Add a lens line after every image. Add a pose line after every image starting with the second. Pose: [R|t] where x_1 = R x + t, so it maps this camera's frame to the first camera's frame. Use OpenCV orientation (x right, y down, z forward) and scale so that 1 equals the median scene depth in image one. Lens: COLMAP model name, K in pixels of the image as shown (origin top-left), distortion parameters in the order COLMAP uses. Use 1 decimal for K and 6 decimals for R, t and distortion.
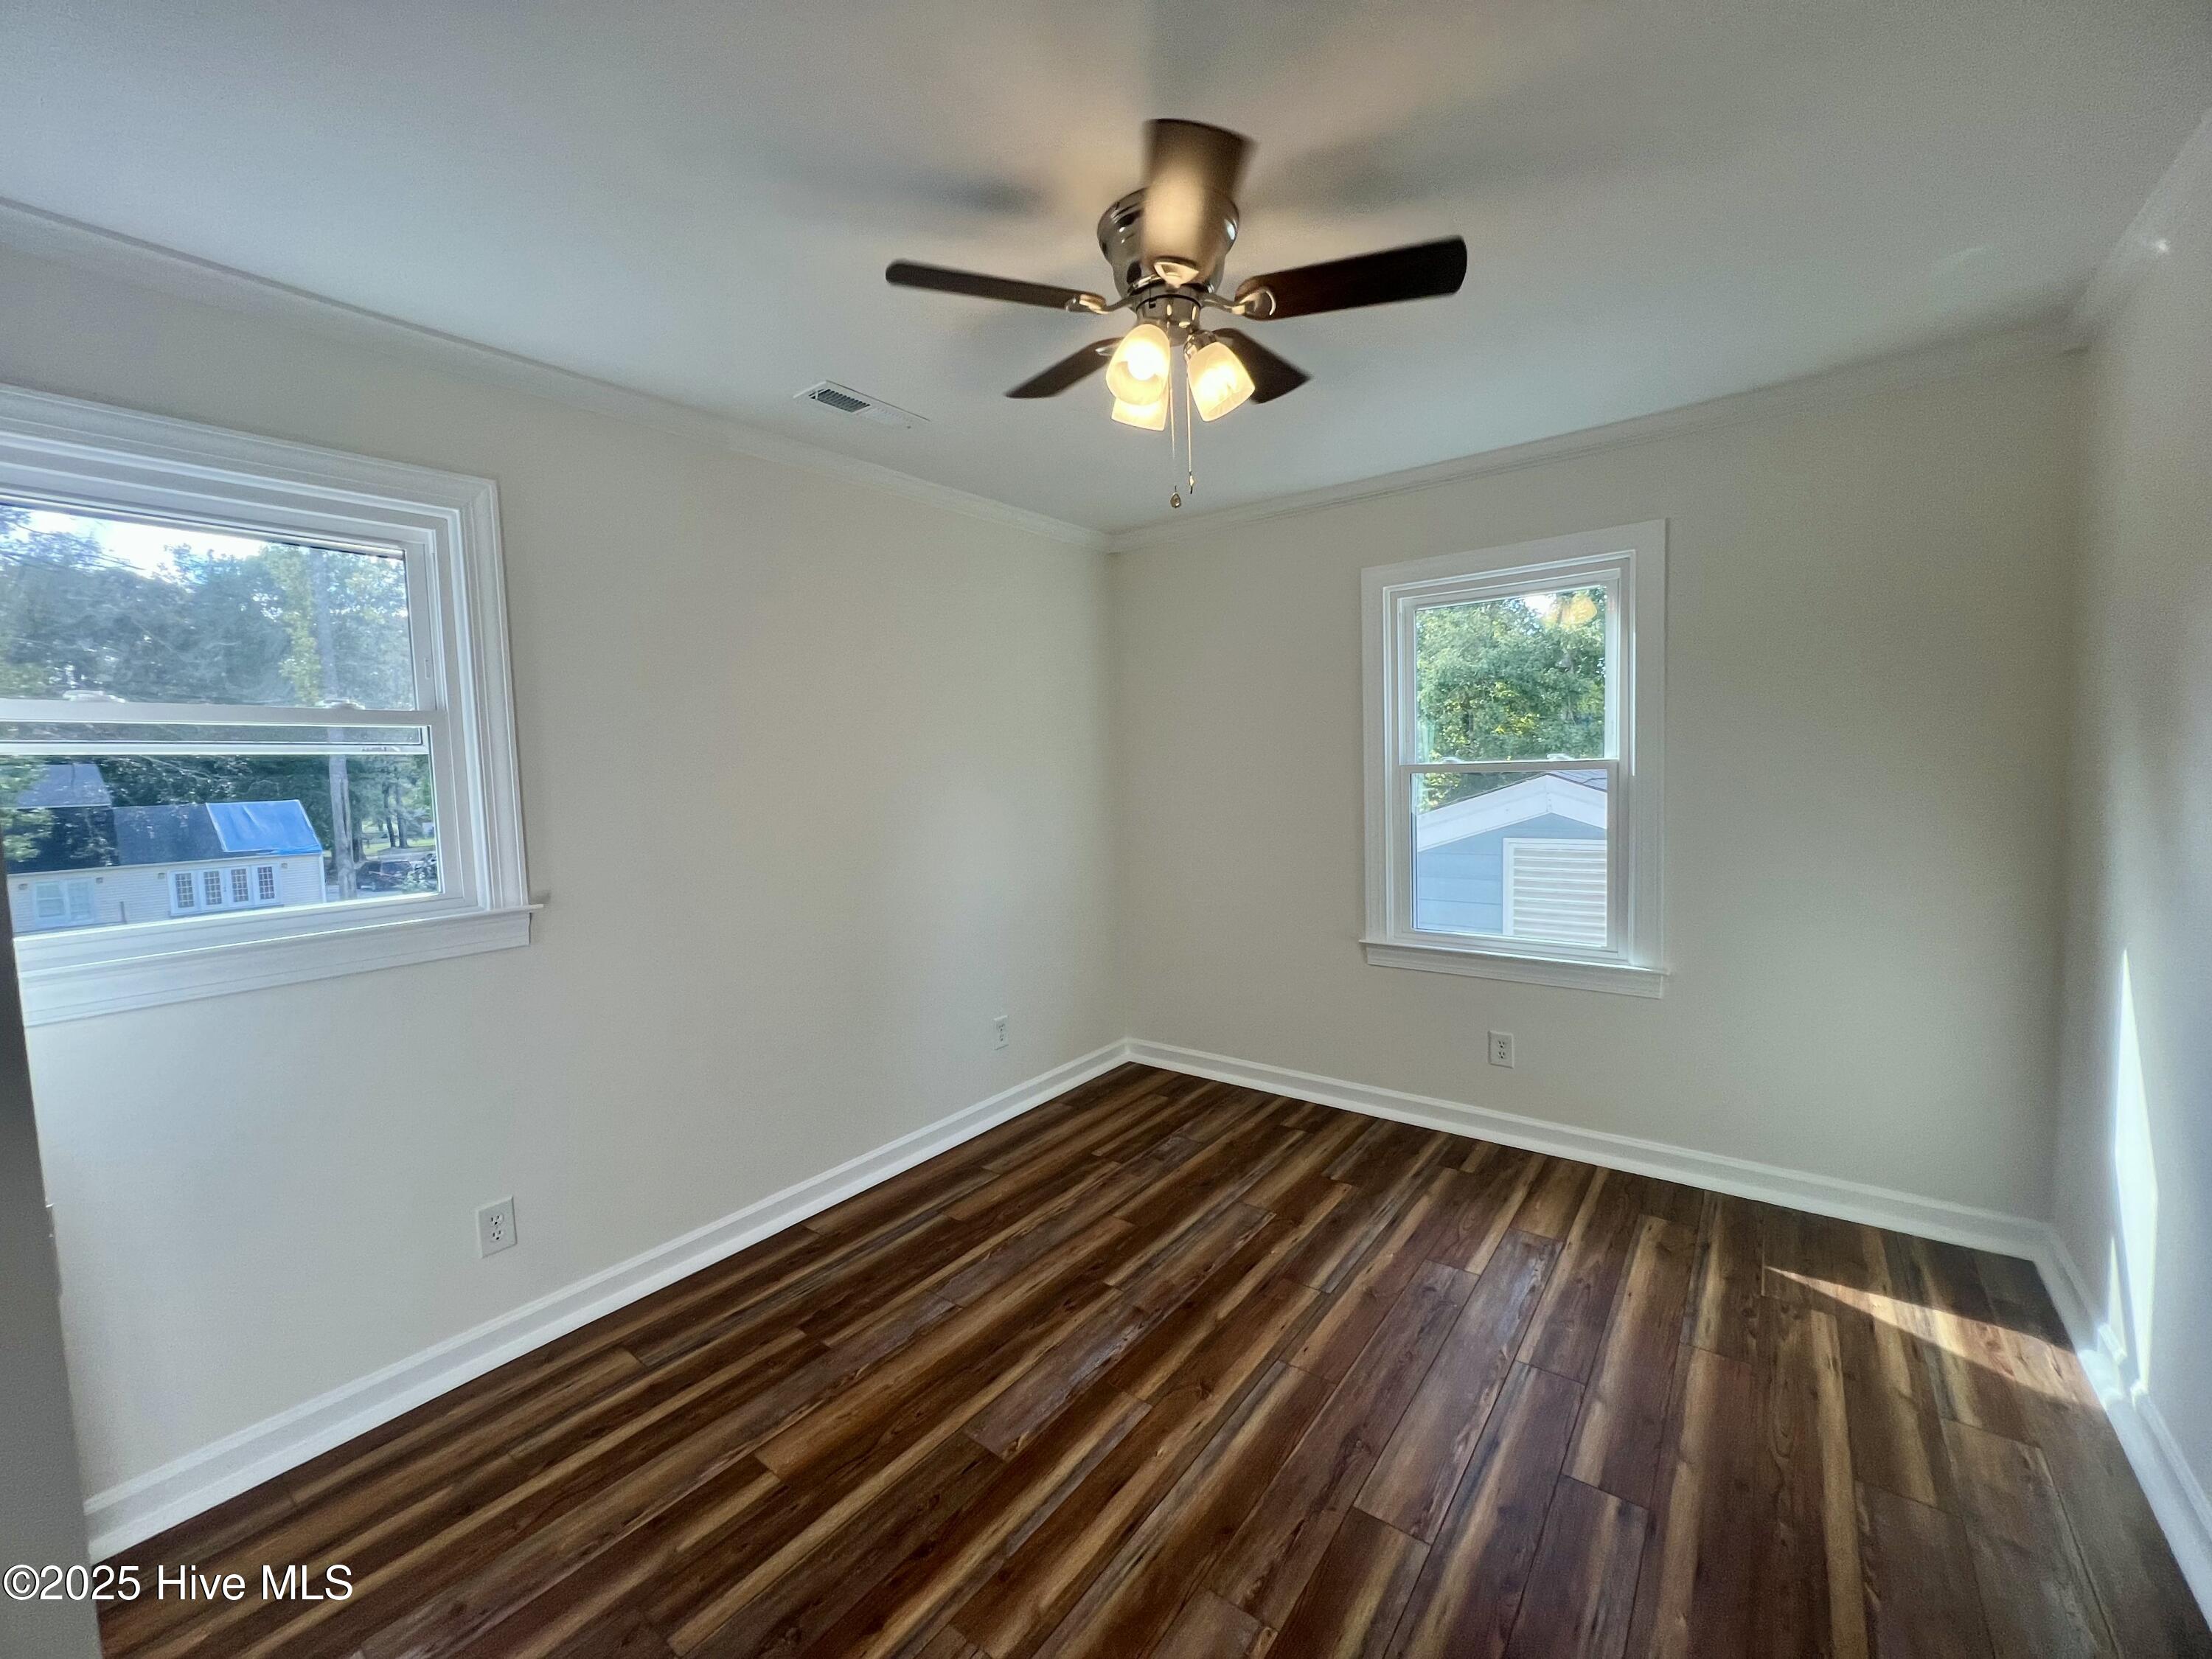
lens RADIAL K [[881.4, 0, 1096.3], [0, 881.4, 837.2], [0, 0, 1]] dist [-0.003397, 0.001794]
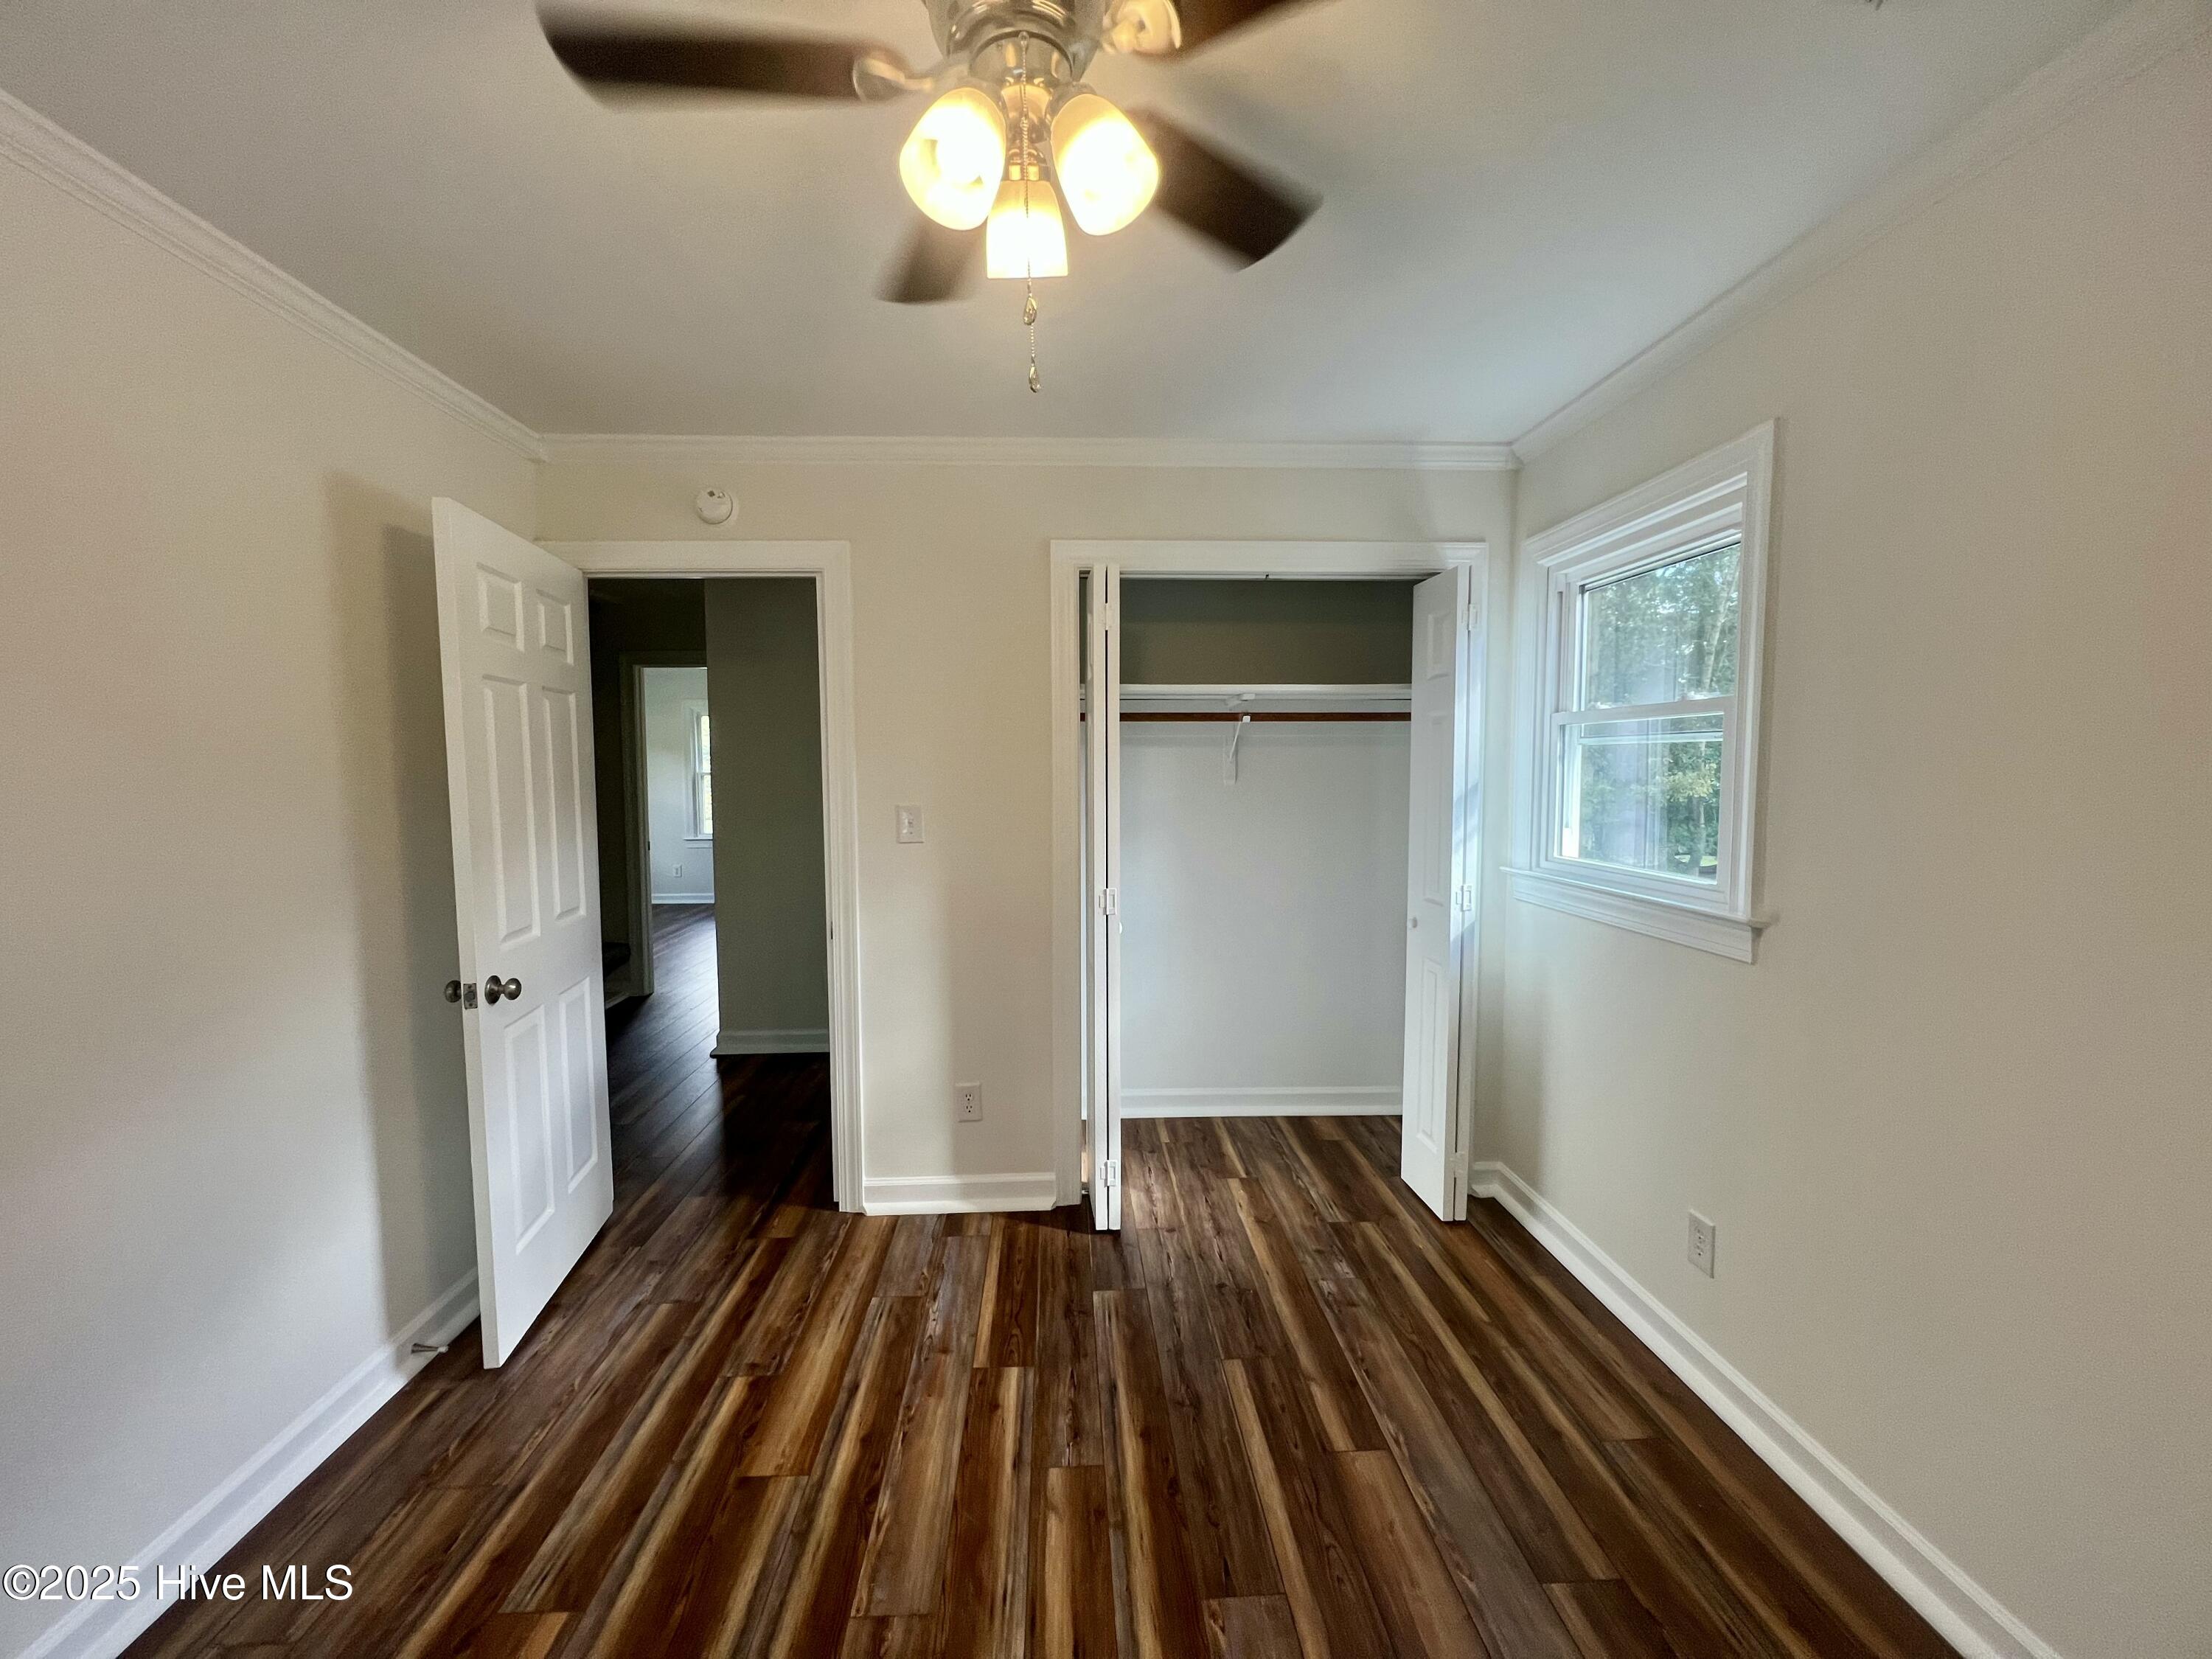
lens RADIAL K [[881.4, 0, 1088.3], [0, 881.4, 824.1], [0, 0, 1]] dist [-0.003397, 0.001794]
pose [[-0.768276, 0.074236, -0.635799, 0.480974], [-0.018929, 0.990183, 0.138487, -0.146970], [0.639839, 0.118432, -0.759329, 1.532816]]
